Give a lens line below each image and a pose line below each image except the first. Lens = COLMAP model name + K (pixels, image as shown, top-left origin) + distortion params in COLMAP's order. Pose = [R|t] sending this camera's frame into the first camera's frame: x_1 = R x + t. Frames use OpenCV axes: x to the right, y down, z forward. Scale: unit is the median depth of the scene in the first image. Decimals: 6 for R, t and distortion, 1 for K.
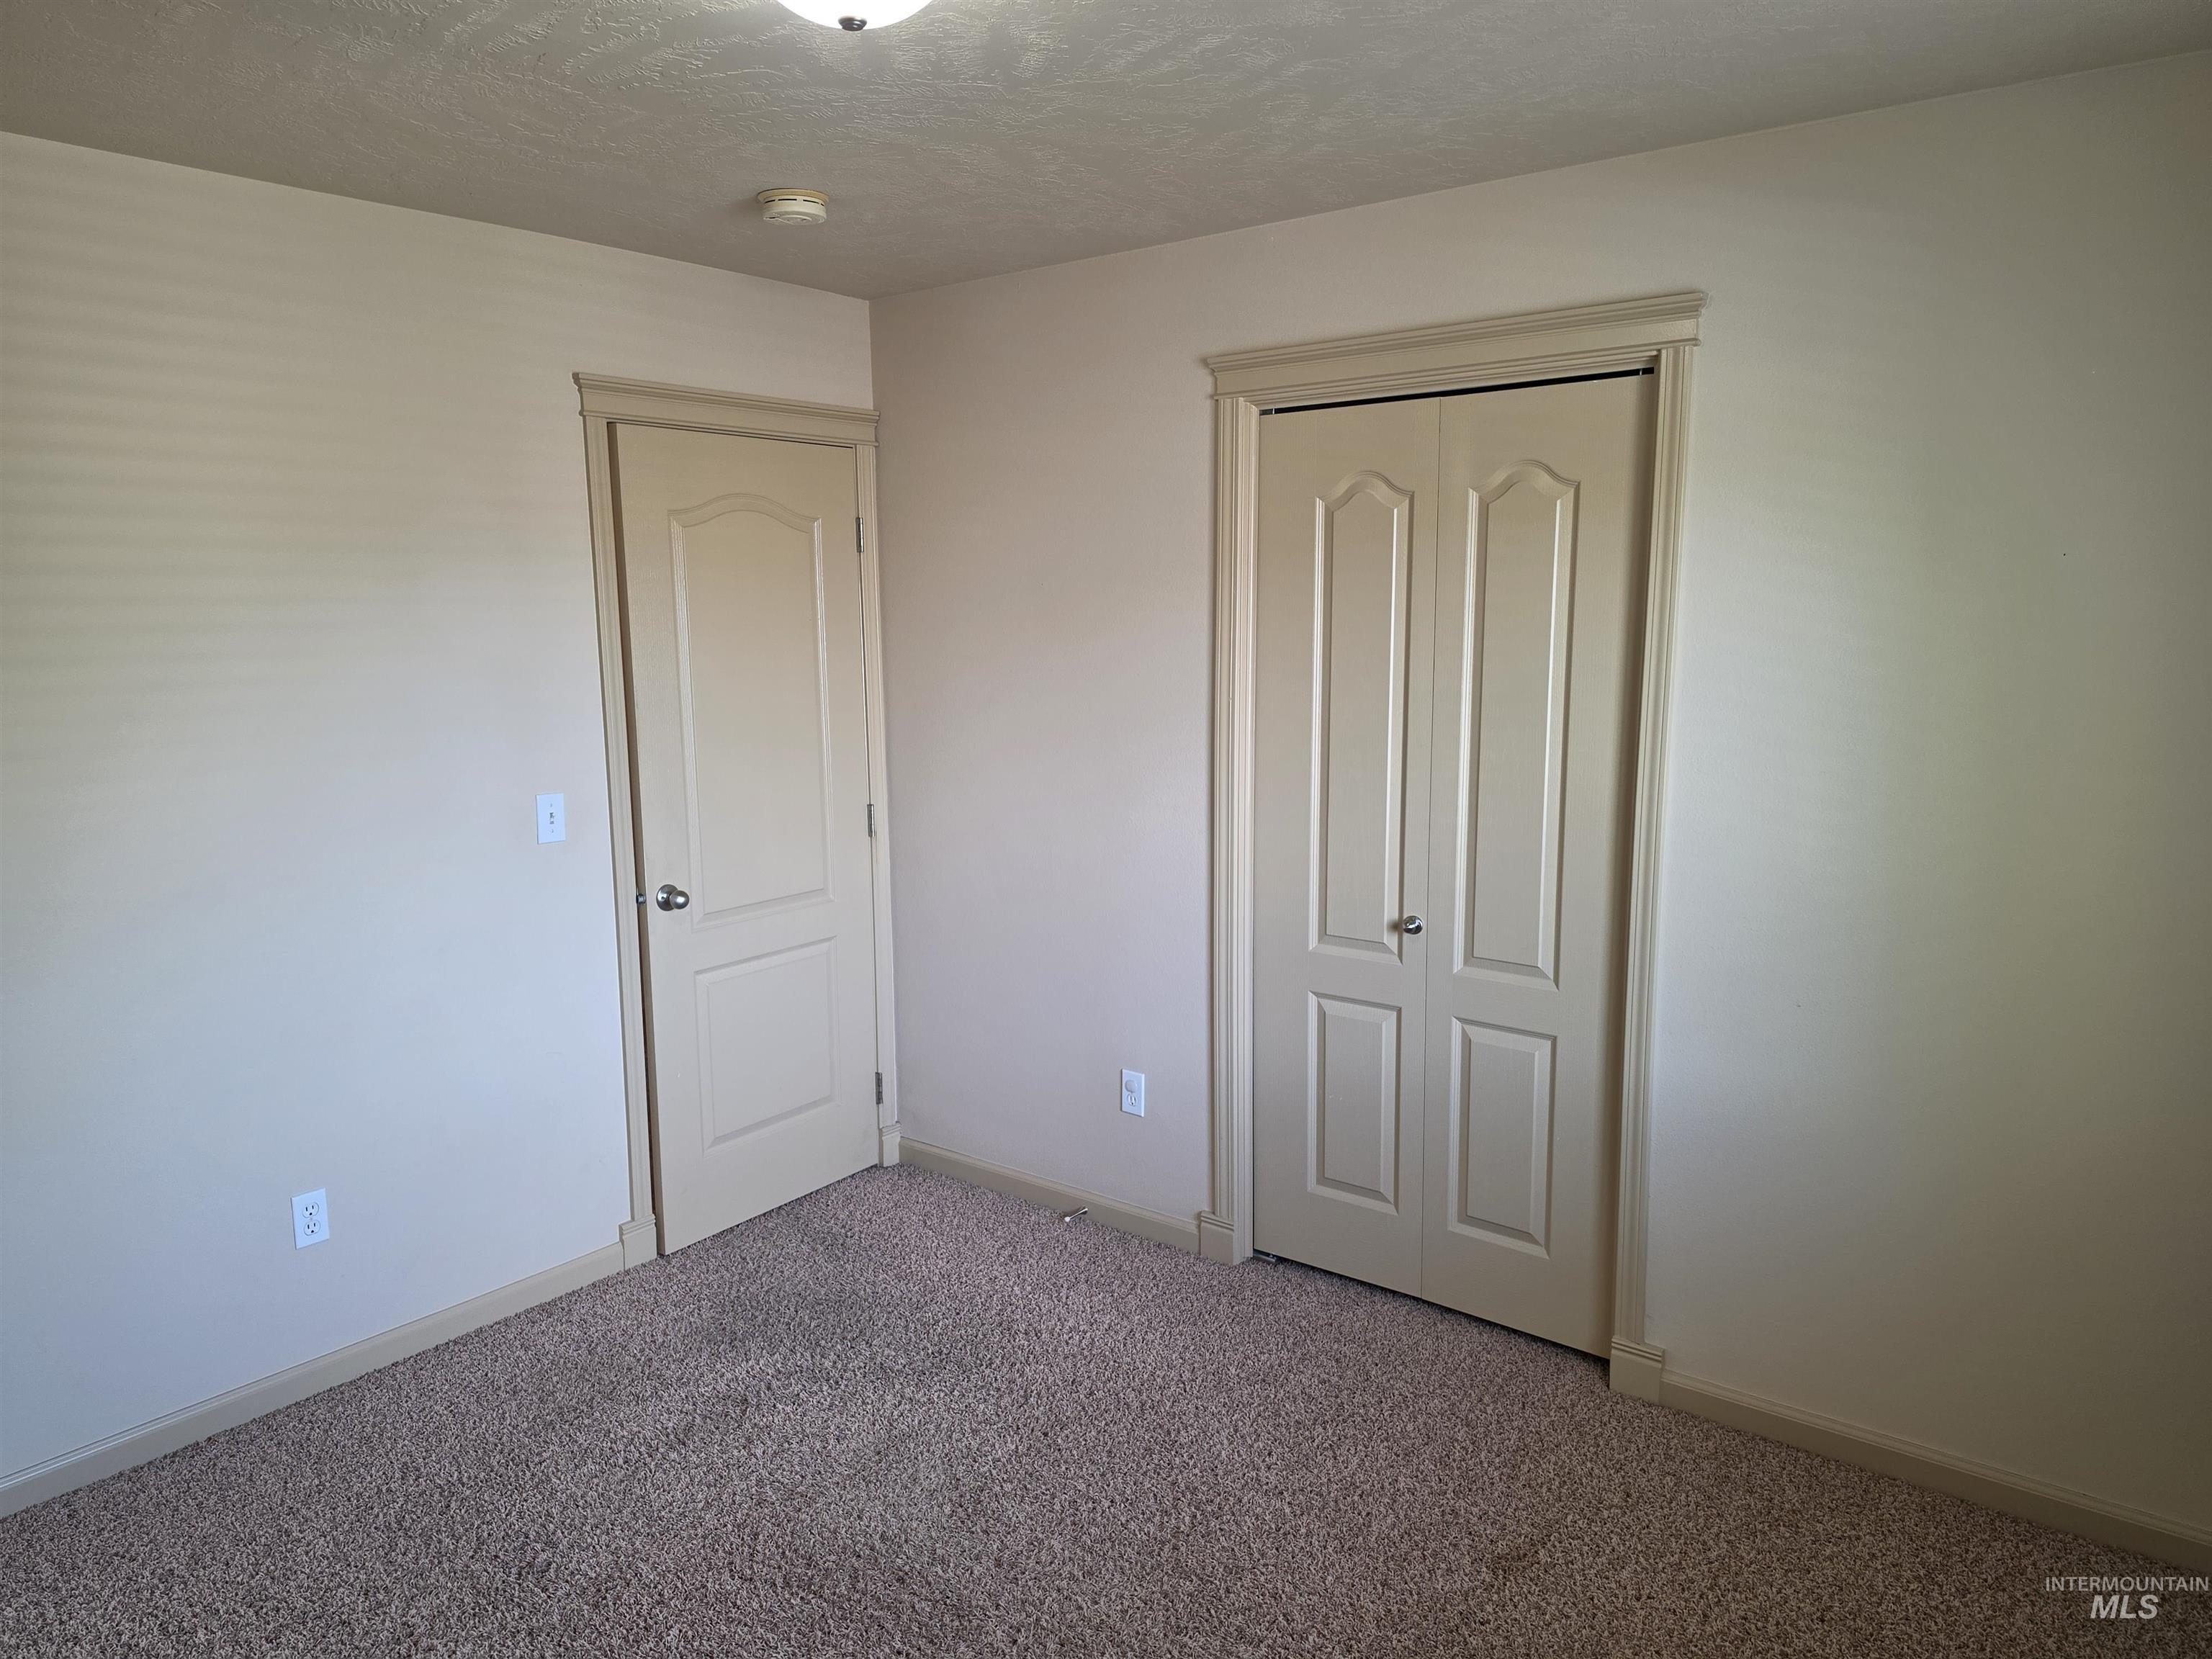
lens RADIAL K [[1518.6, 0, 1097.9], [0, 1518.6, 819.5], [0, 0, 1]] dist [0.054178, -0.066375]
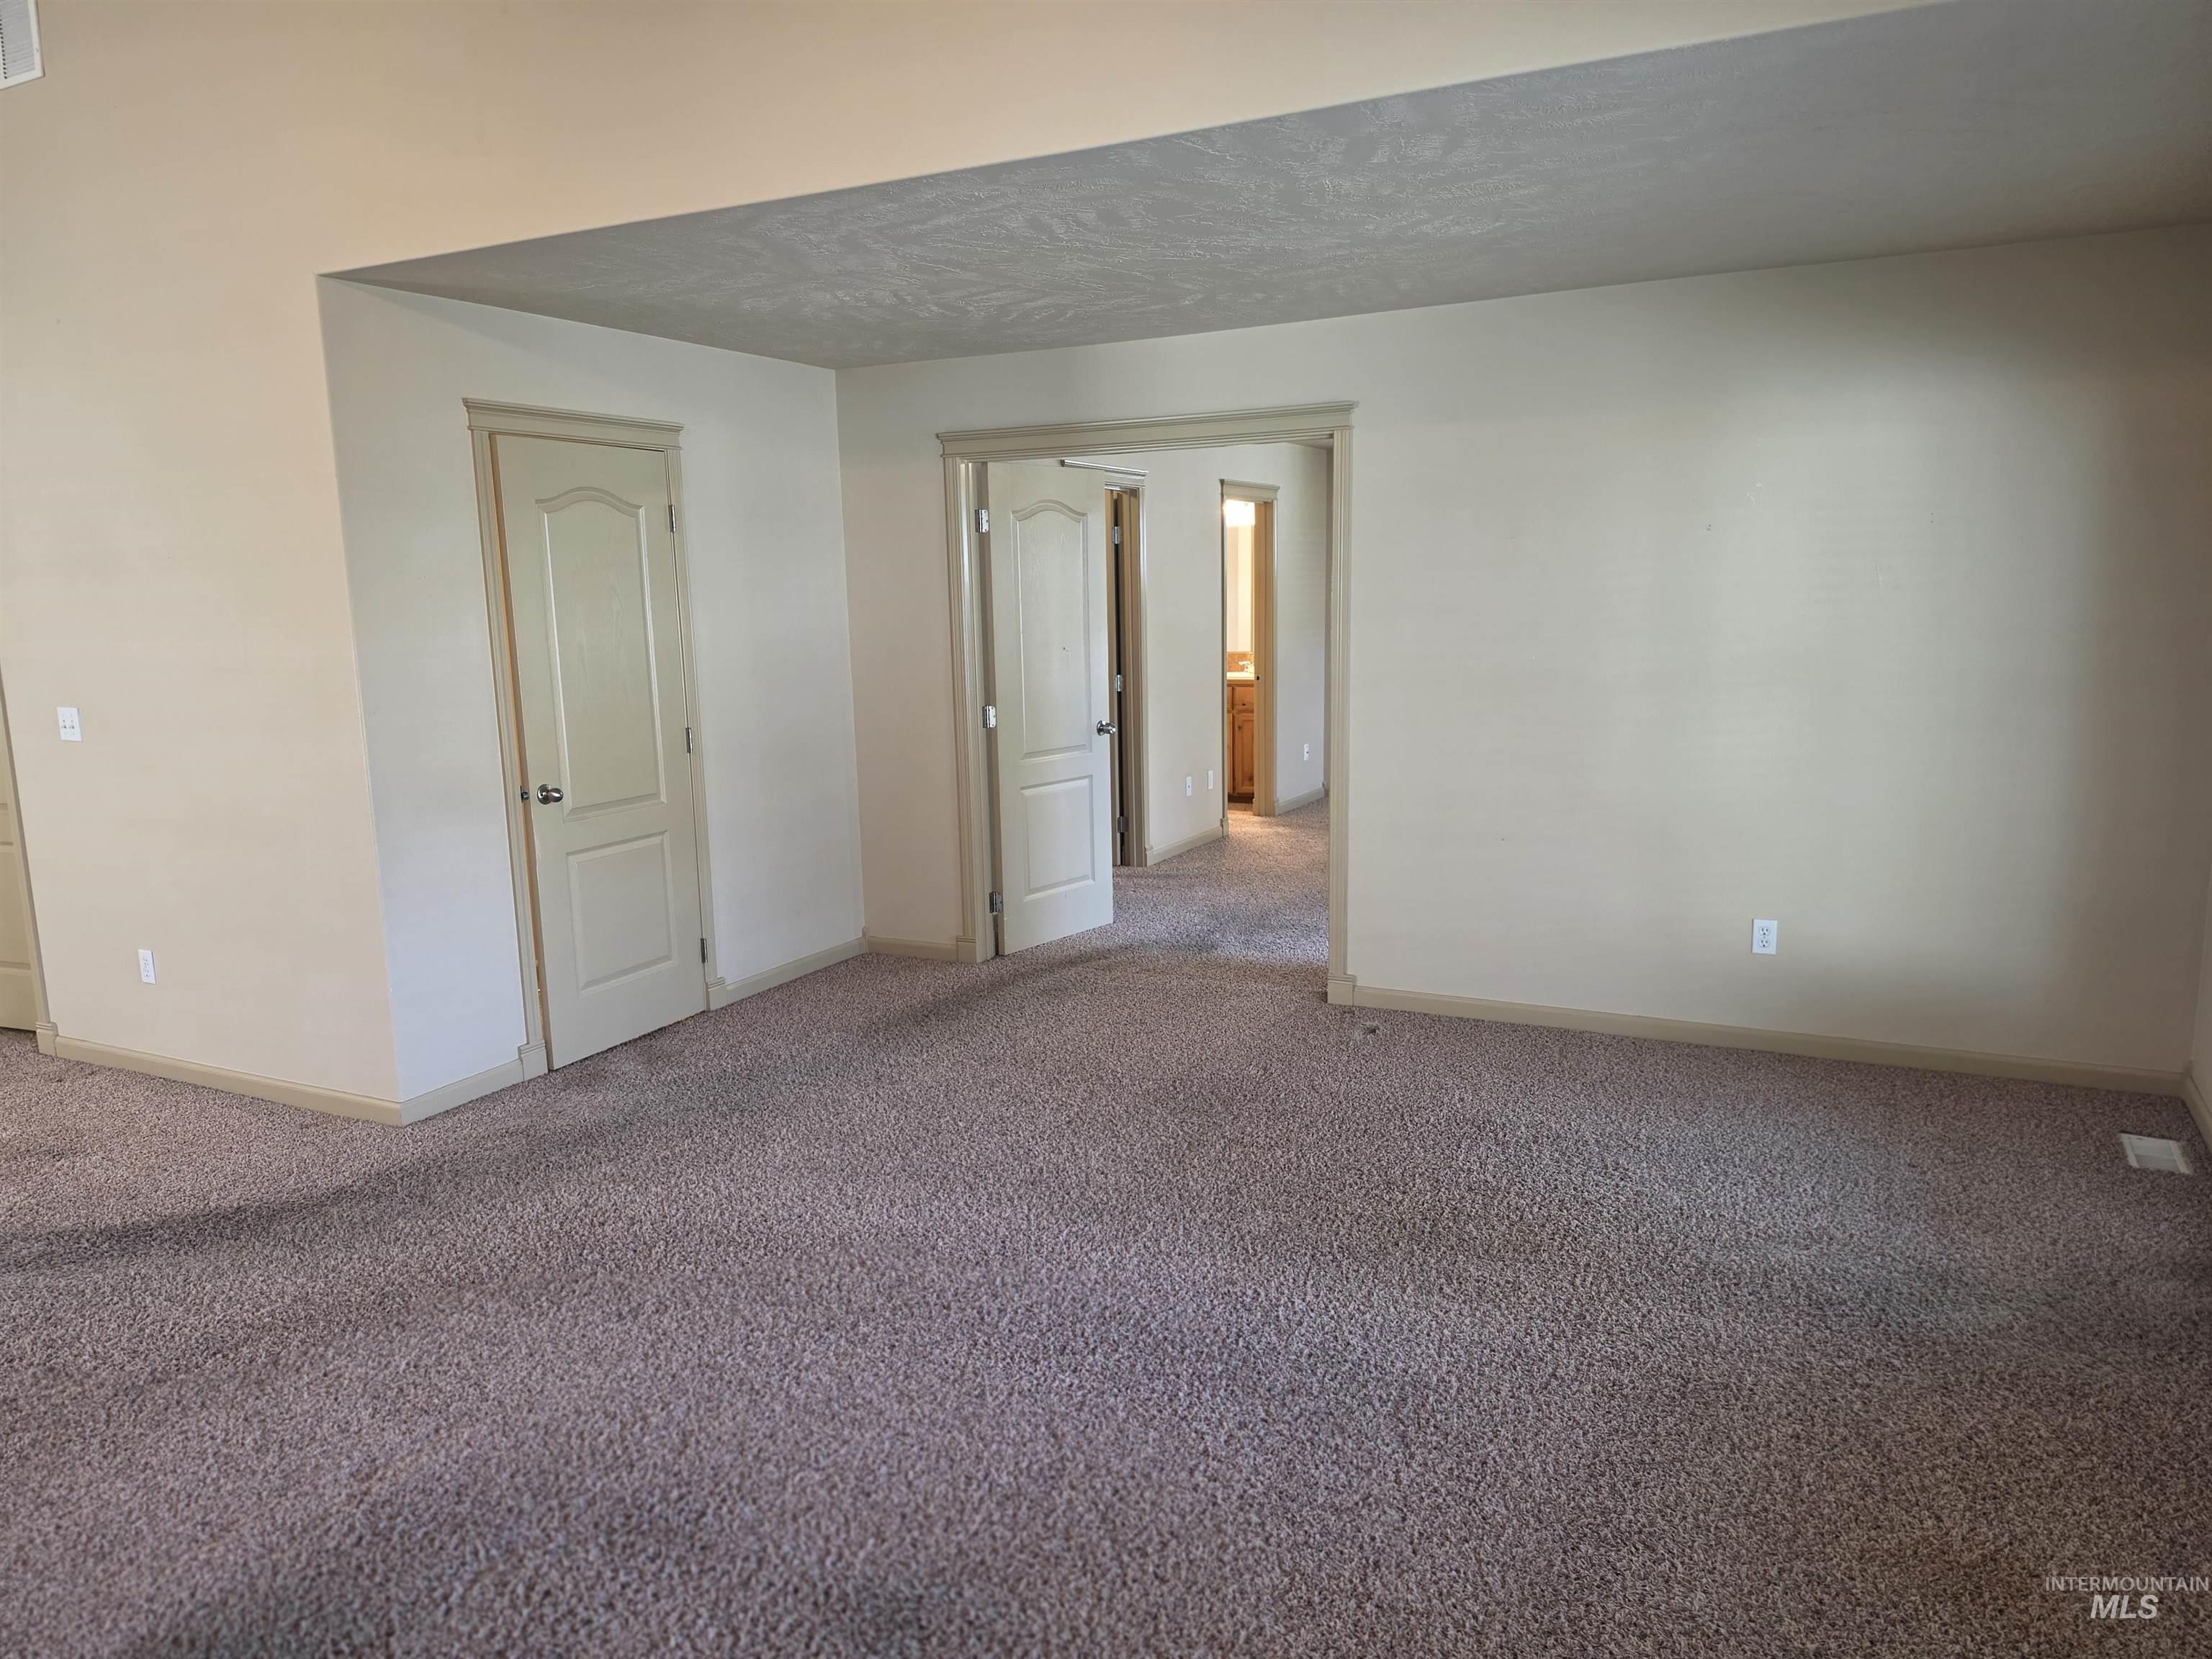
lens RADIAL K [[1518.6, 0, 1094.1], [0, 1518.6, 843.2], [0, 0, 1]] dist [0.054178, -0.066375]
pose [[0.985767, -0.048295, 0.161034, -0.028501], [0.041778, 0.998174, 0.043620, 0.055684], [-0.162846, -0.036271, 0.985985, -0.386296]]
